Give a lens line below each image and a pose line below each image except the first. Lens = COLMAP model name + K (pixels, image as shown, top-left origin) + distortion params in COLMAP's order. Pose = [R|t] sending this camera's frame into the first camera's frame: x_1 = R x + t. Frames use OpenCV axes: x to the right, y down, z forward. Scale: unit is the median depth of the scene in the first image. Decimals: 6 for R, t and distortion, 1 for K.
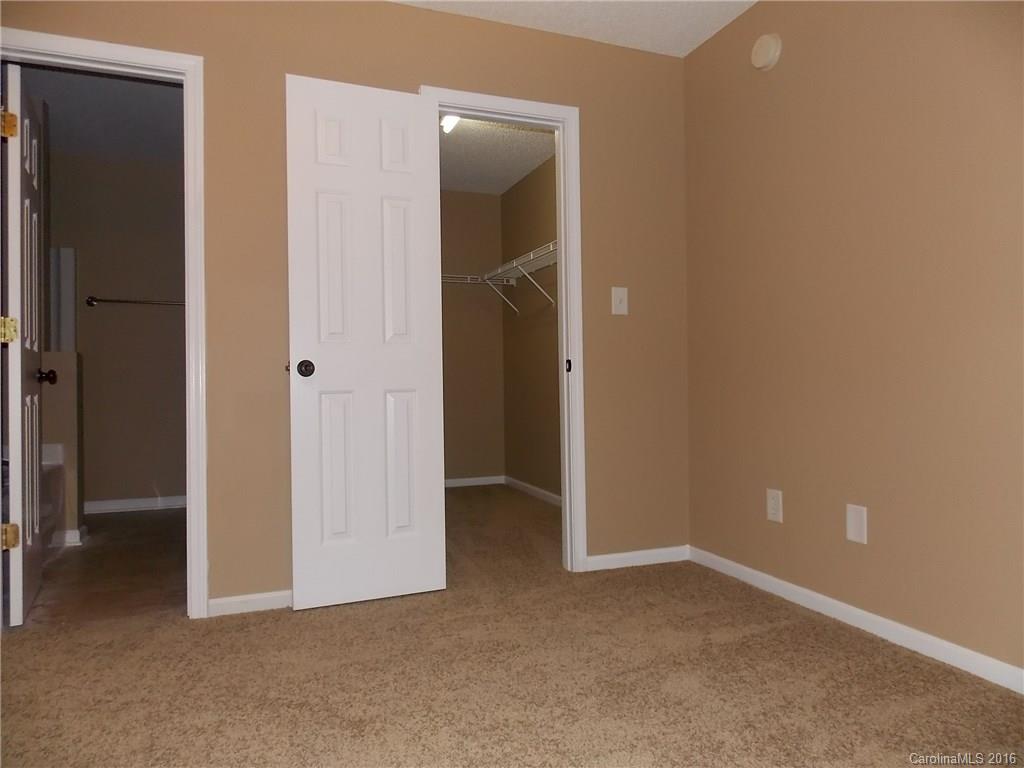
lens RADIAL K [[673.0, 0, 512.0], [0, 673.0, 384.0], [0, 0, 1]] dist [-0.003643, -0.000710]
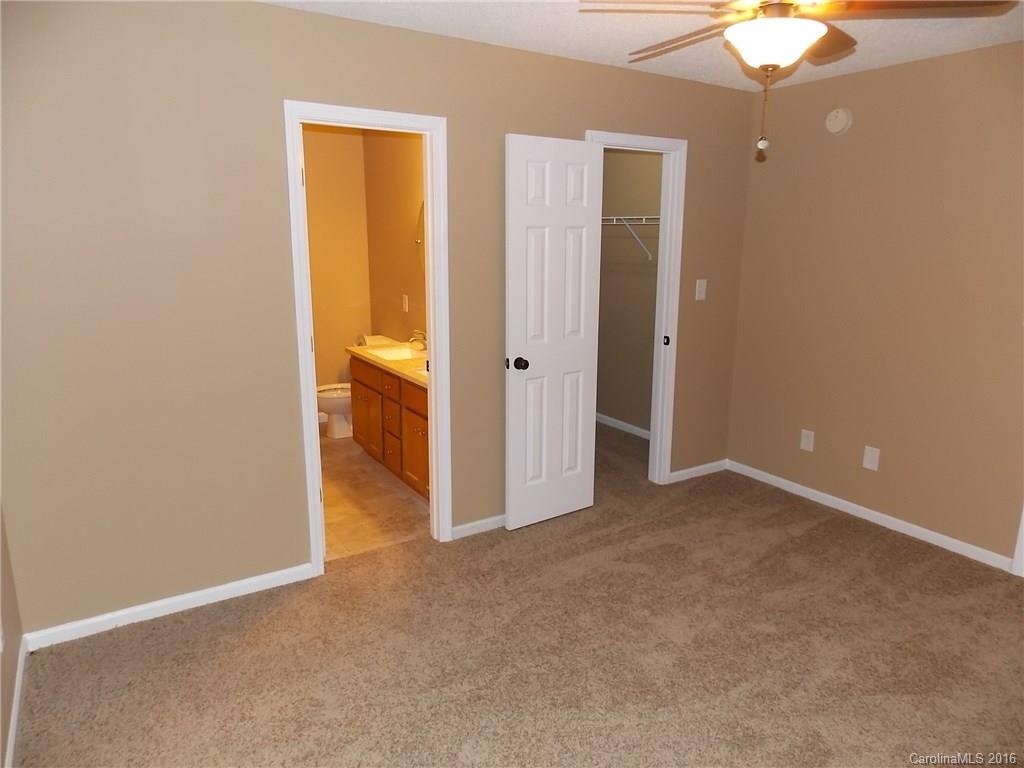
lens RADIAL K [[679.0, 0, 512.0], [0, 679.0, 384.0], [0, 0, 1]] dist [-0.075971, 0.184419]
pose [[0.981299, -0.026511, 0.190658, -0.559757], [-0.014051, 0.977963, 0.208307, -0.256224], [-0.191978, -0.207090, 0.959301, -0.306128]]
